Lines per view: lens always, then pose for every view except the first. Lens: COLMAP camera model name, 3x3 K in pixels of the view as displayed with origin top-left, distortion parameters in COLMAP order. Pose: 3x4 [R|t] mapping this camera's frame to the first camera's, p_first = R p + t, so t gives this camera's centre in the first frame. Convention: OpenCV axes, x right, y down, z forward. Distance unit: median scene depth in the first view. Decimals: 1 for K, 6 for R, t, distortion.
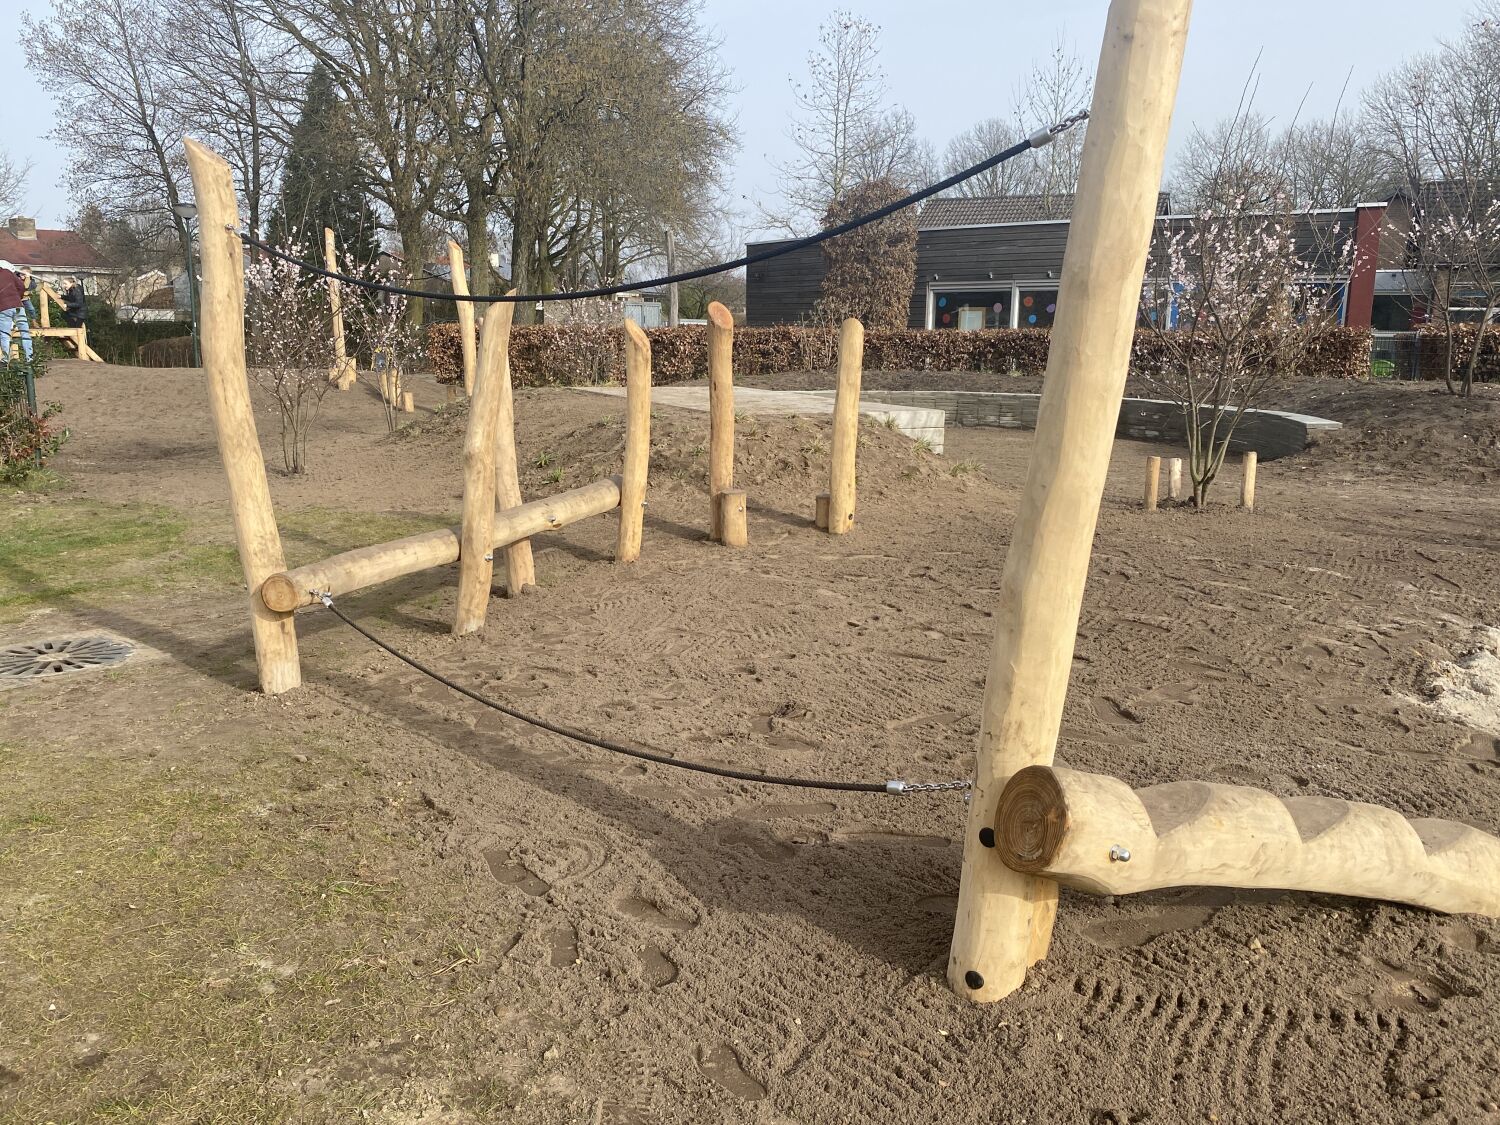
lens RADIAL K [[1231.3, 0, 750.0], [0, 1231.3, 562.5], [0, 0, 1]] dist [0.068492, -0.069050]
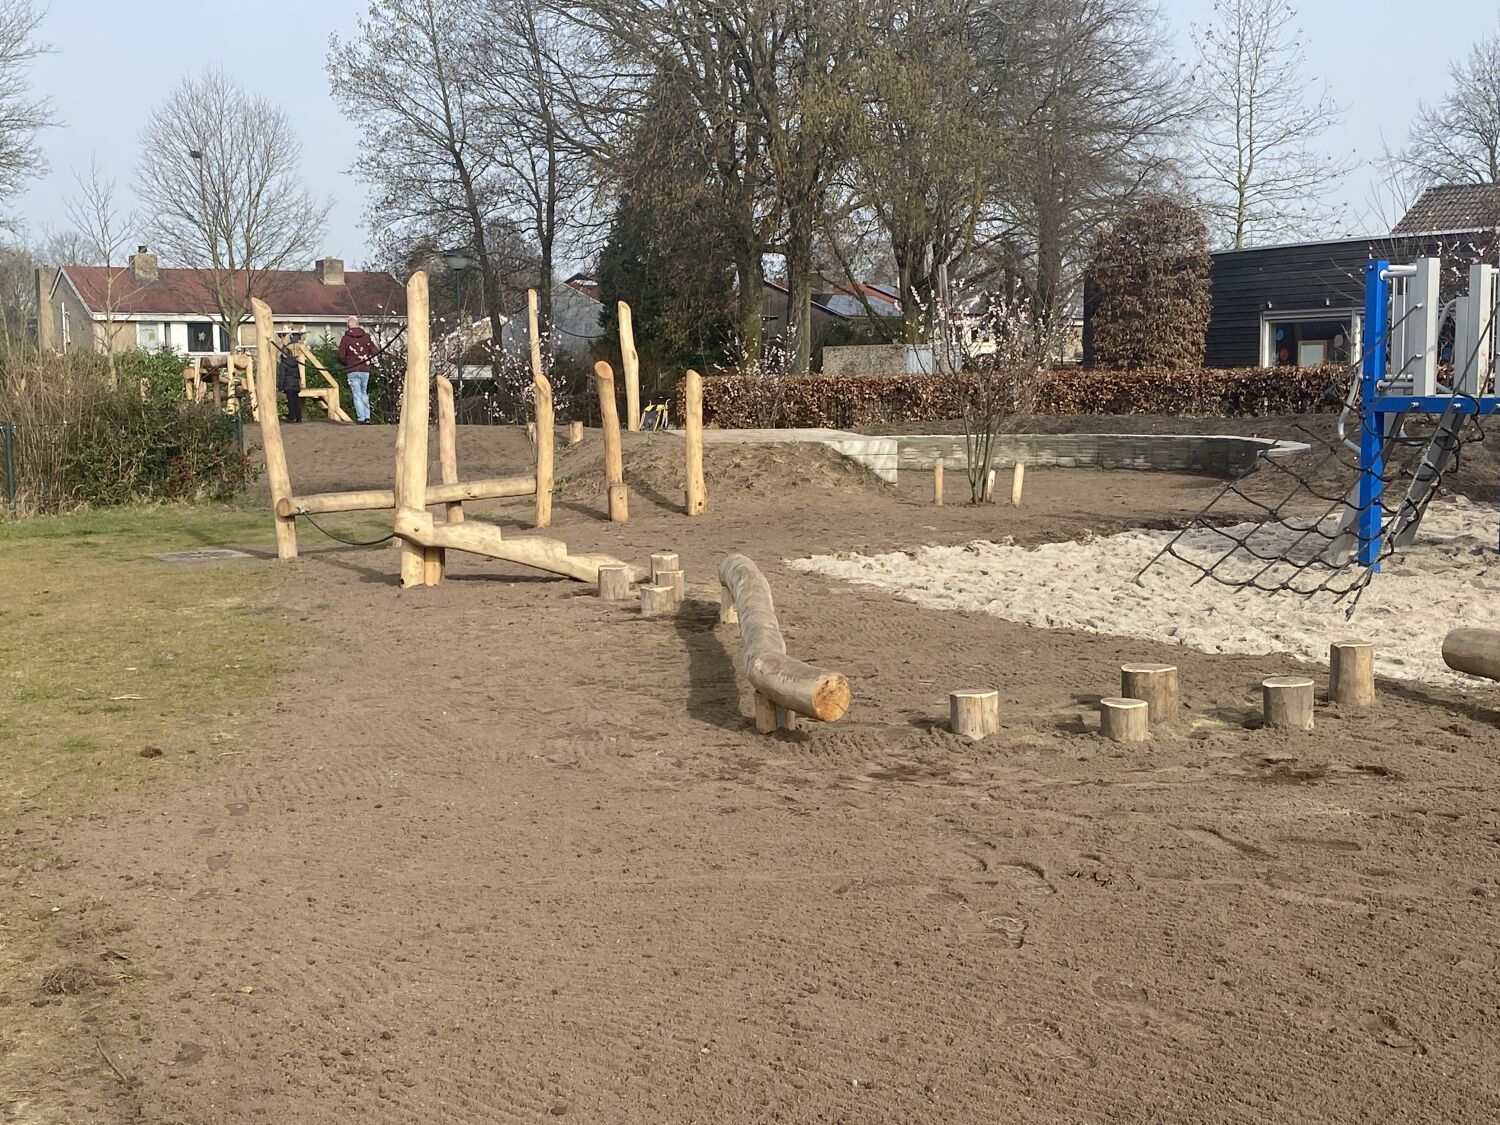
lens RADIAL K [[1859.4, 0, 750.0], [0, 1859.4, 562.5], [0, 0, 1]] dist [0.203302, -0.704518]
pose [[0.953527, 0.010335, -0.301132, 0.228059], [-0.036552, 0.995998, -0.081556, 0.059612], [0.299084, 0.088773, 0.950089, -0.304095]]
